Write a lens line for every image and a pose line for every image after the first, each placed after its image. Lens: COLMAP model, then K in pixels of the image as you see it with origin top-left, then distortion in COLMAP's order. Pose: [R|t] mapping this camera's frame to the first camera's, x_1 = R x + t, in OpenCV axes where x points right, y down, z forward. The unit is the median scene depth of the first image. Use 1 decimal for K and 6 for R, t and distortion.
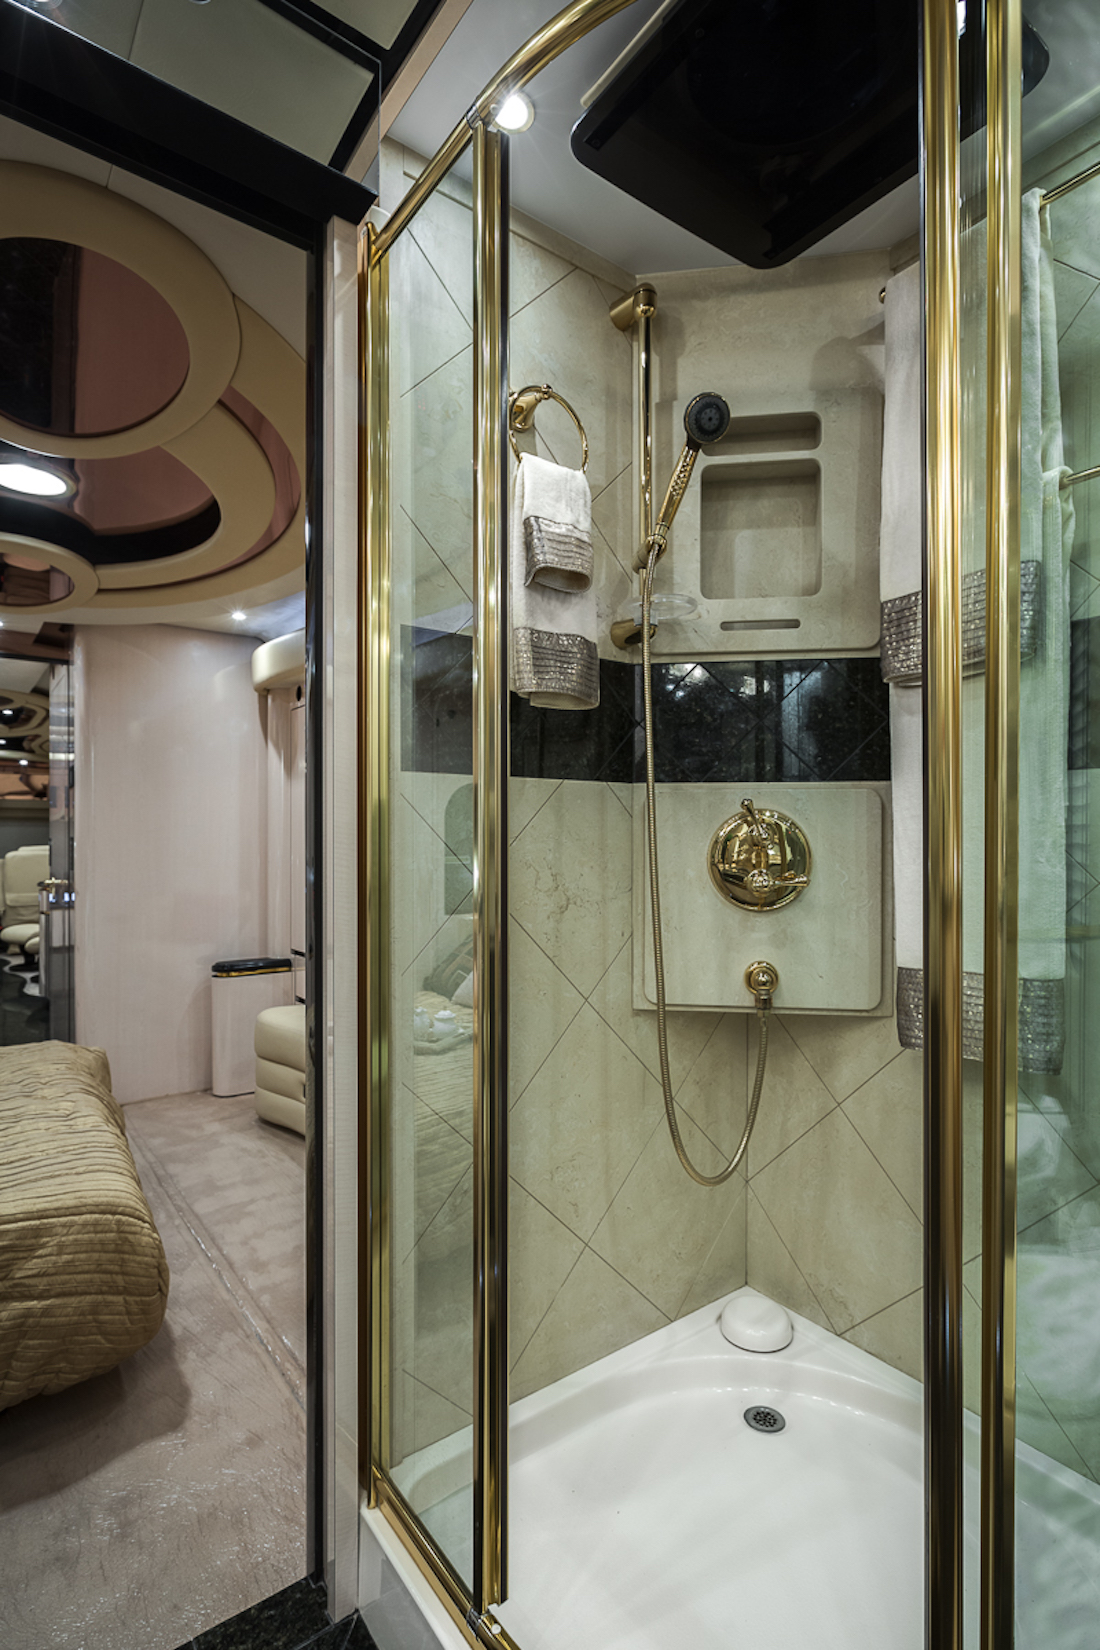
lens RADIAL K [[797.9, 0, 529.5], [0, 797.9, 844.9], [0, 0, 1]] dist [0.001478, 0.000457]
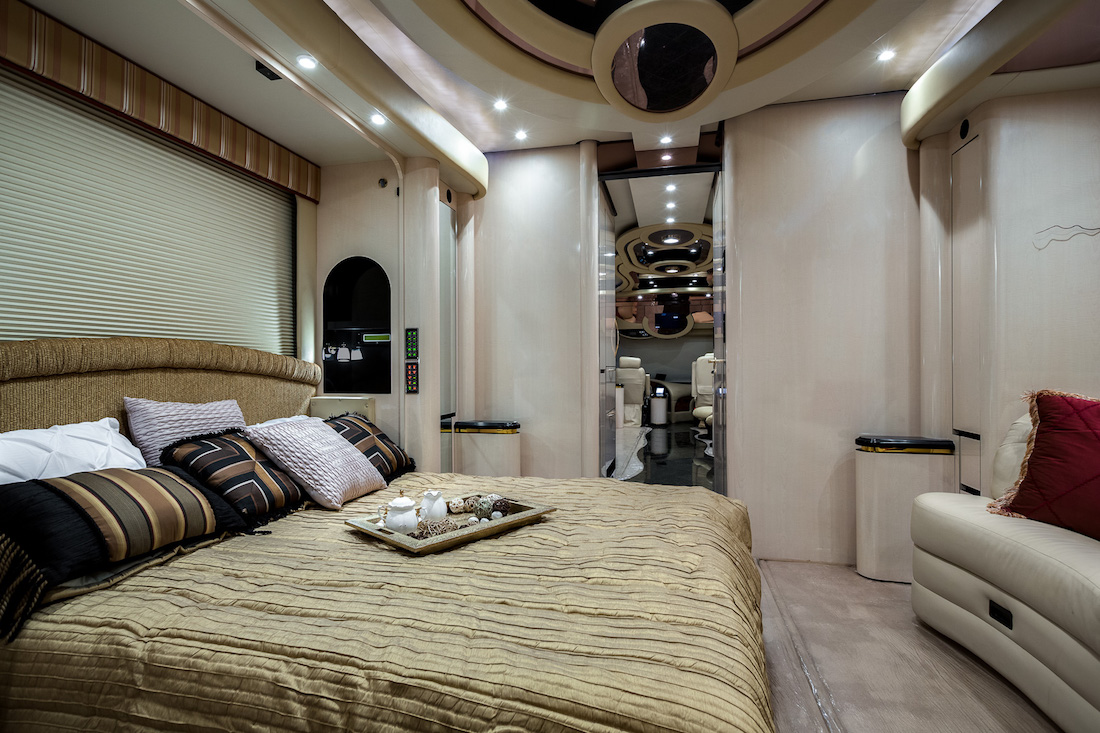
lens RADIAL K [[561.5, 0, 539.2], [0, 561.5, 364.8], [0, 0, 1]] dist [0.000252, 0.000325]
pose [[0.640878, -0.005624, -0.767623, -0.133387], [0.000342, 0.999975, -0.007041, 0.073480], [0.767643, 0.004250, 0.640864, 0.297880]]
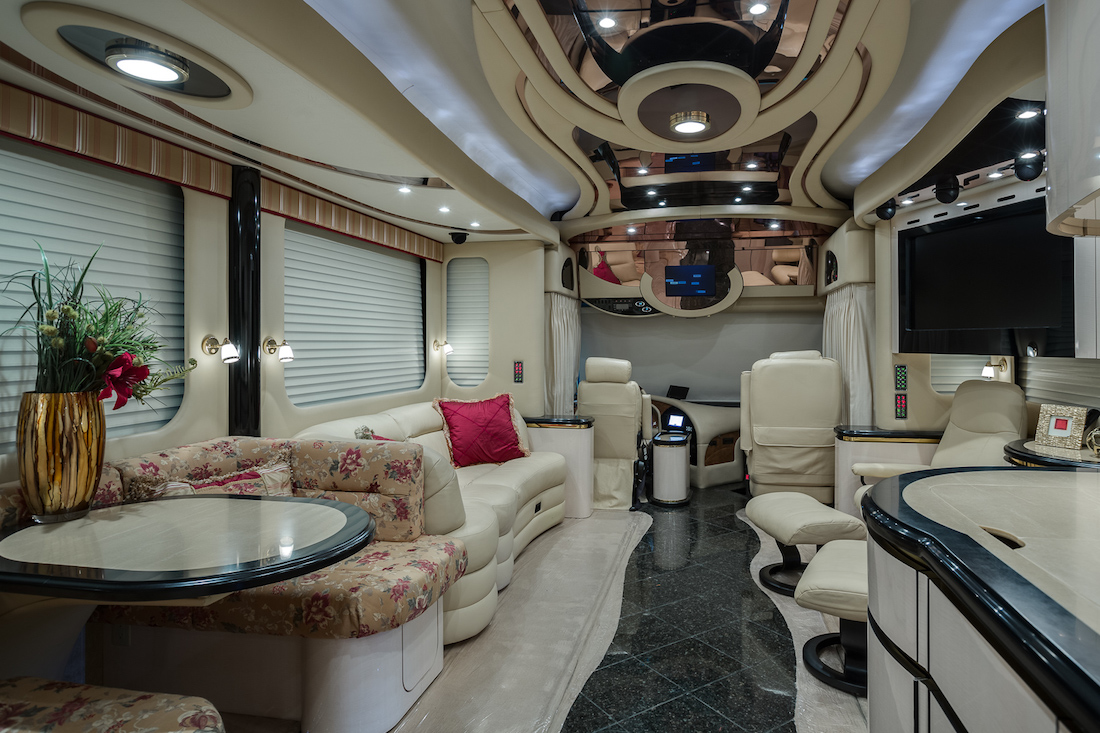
lens RADIAL K [[627.3, 0, 610.4], [0, 627.3, 339.0], [0, 0, 1]] dist [-0.004008, 0.000363]
pose [[0.696750, -0.008017, -0.717269, -0.897784], [0.000355, 0.999941, -0.010832, -0.007071], [0.717314, 0.007292, 0.696712, 1.360794]]
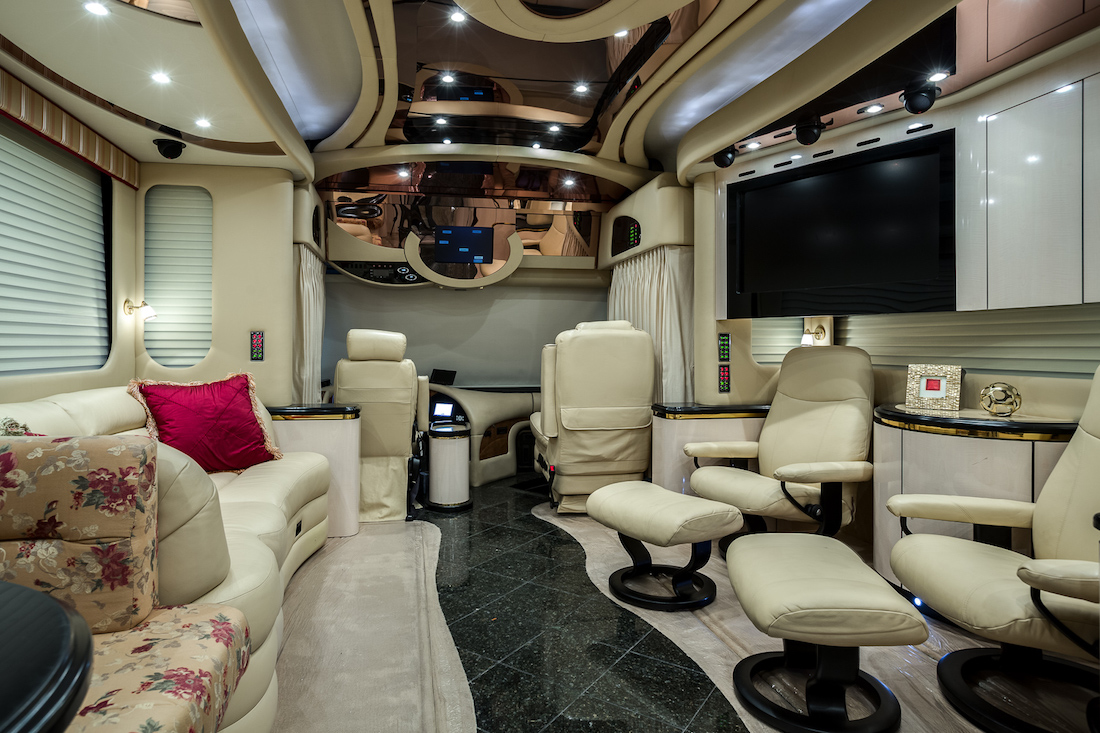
lens RADIAL K [[613.5, 0, 520.8], [0, 613.5, 340.8], [0, 0, 1]] dist [-0.003609, 0.003046]
pose [[0.898506, -0.005066, -0.438932, -1.191127], [-0.000231, 0.999928, -0.012013, 0.050169], [0.438961, 0.010895, 0.898440, 1.466990]]
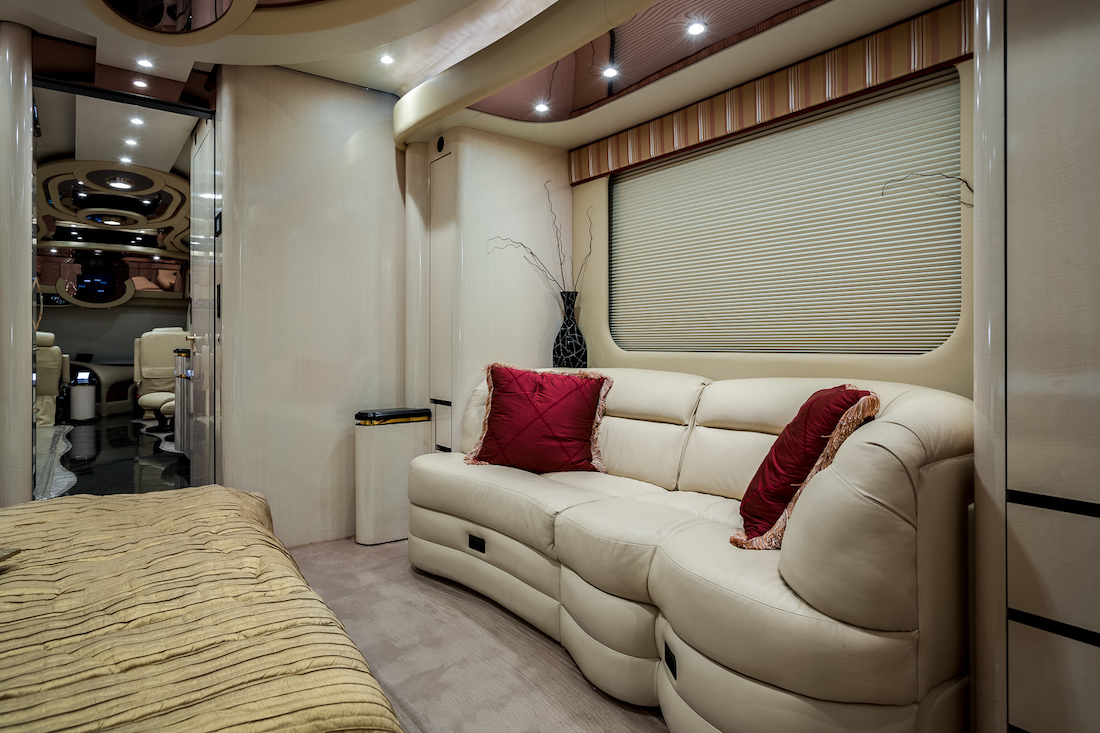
lens RADIAL K [[613.5, 0, 520.8], [0, 613.5, 340.8], [0, 0, 1]] dist [-0.003609, 0.003046]
pose [[0.999823, -0.002895, -0.018570, -0.191957], [0.002749, 0.999965, -0.007906, 0.072263], [0.018592, 0.007854, 0.999796, 0.253641]]
